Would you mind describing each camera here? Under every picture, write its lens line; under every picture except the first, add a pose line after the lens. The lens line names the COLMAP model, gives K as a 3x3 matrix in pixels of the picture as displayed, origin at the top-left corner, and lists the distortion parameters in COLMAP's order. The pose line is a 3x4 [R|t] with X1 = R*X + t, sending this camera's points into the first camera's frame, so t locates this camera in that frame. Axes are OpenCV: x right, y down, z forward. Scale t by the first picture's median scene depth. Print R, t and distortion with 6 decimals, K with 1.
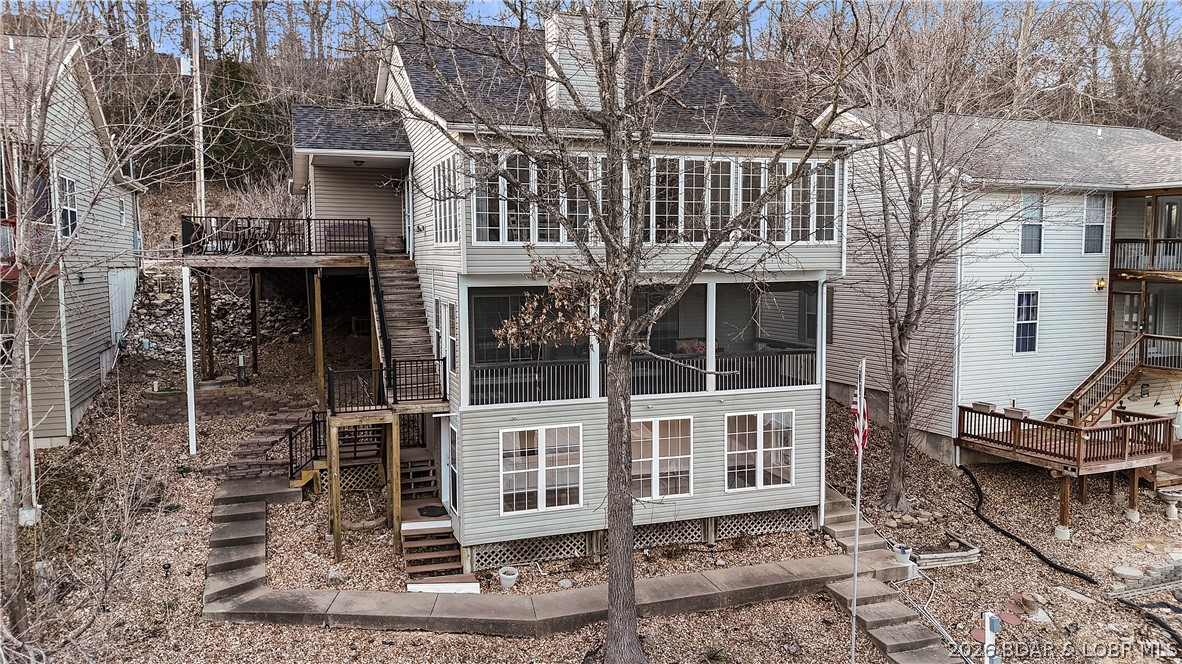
lens RADIAL K [[892.4, 0, 597.2], [0, 892.4, 332.8], [0, 0, 1]] dist [0.103358, -0.107453]
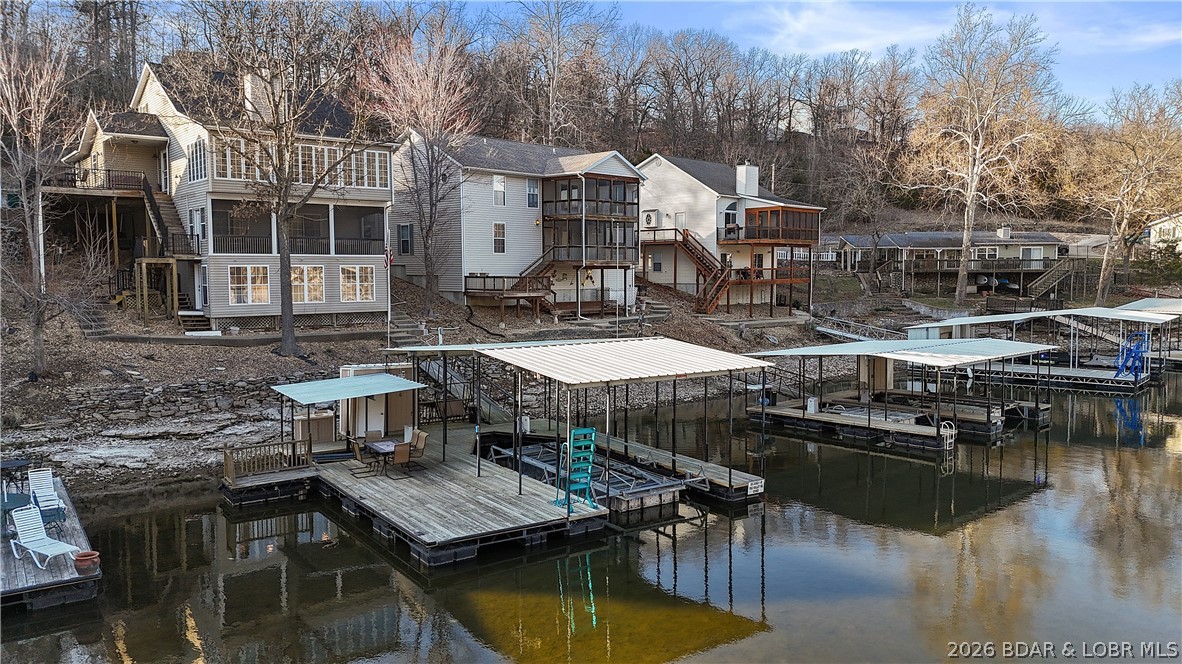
lens RADIAL K [[892.4, 0, 597.2], [0, 892.4, 332.8], [0, 0, 1]] dist [0.103358, -0.107453]
pose [[0.945507, -0.020670, 0.324944, 0.019560], [0.024584, 0.999666, -0.007943, 0.283337], [-0.324671, 0.015498, 0.945700, -1.257063]]
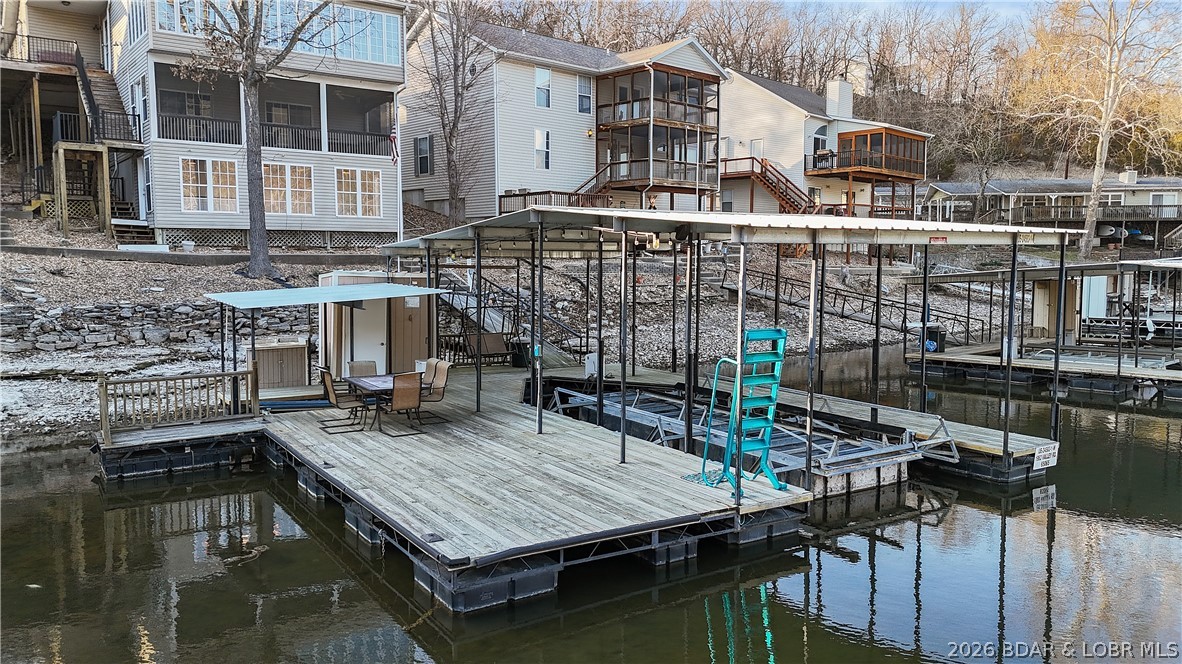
lens RADIAL K [[892.4, 0, 597.2], [0, 892.4, 332.8], [0, 0, 1]] dist [0.103358, -0.107453]
pose [[0.953740, -0.019655, 0.299988, 0.098748], [0.019705, 0.999802, 0.002861, 0.391262], [-0.299985, 0.003183, 0.953939, -0.697038]]
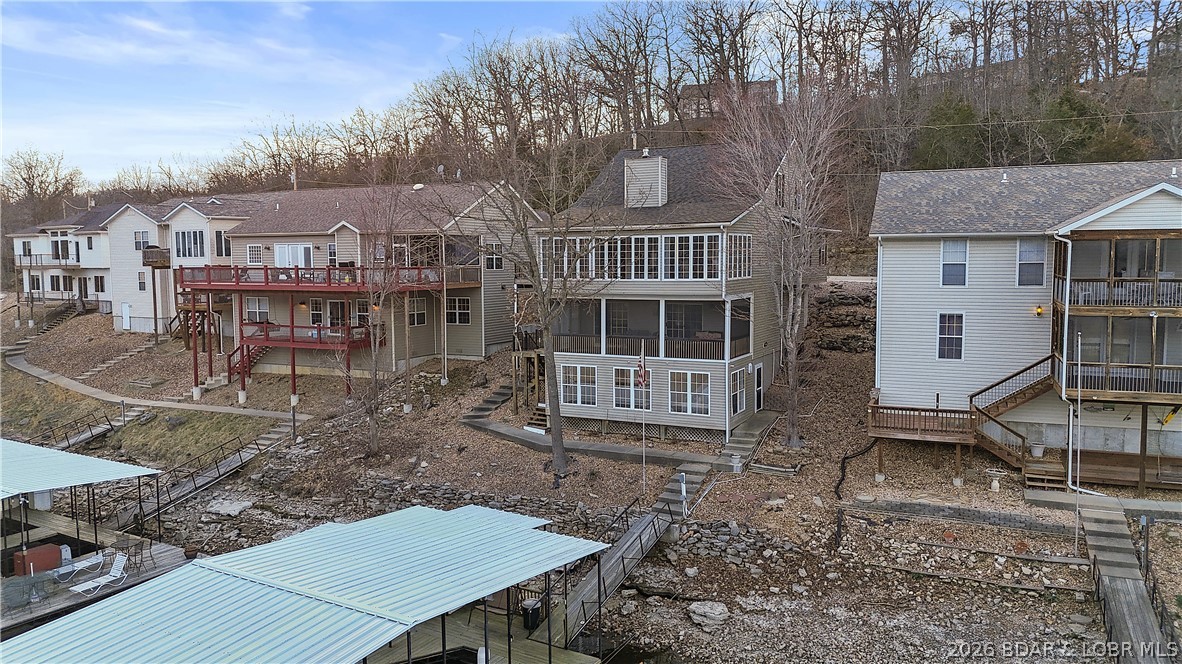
lens RADIAL K [[892.4, 0, 597.2], [0, 892.4, 332.8], [0, 0, 1]] dist [0.103358, -0.107453]
pose [[0.685819, 0.062292, -0.725102, 1.363592], [-0.057569, 0.997852, 0.031273, -0.036147], [0.725492, 0.020296, 0.687931, -0.381423]]
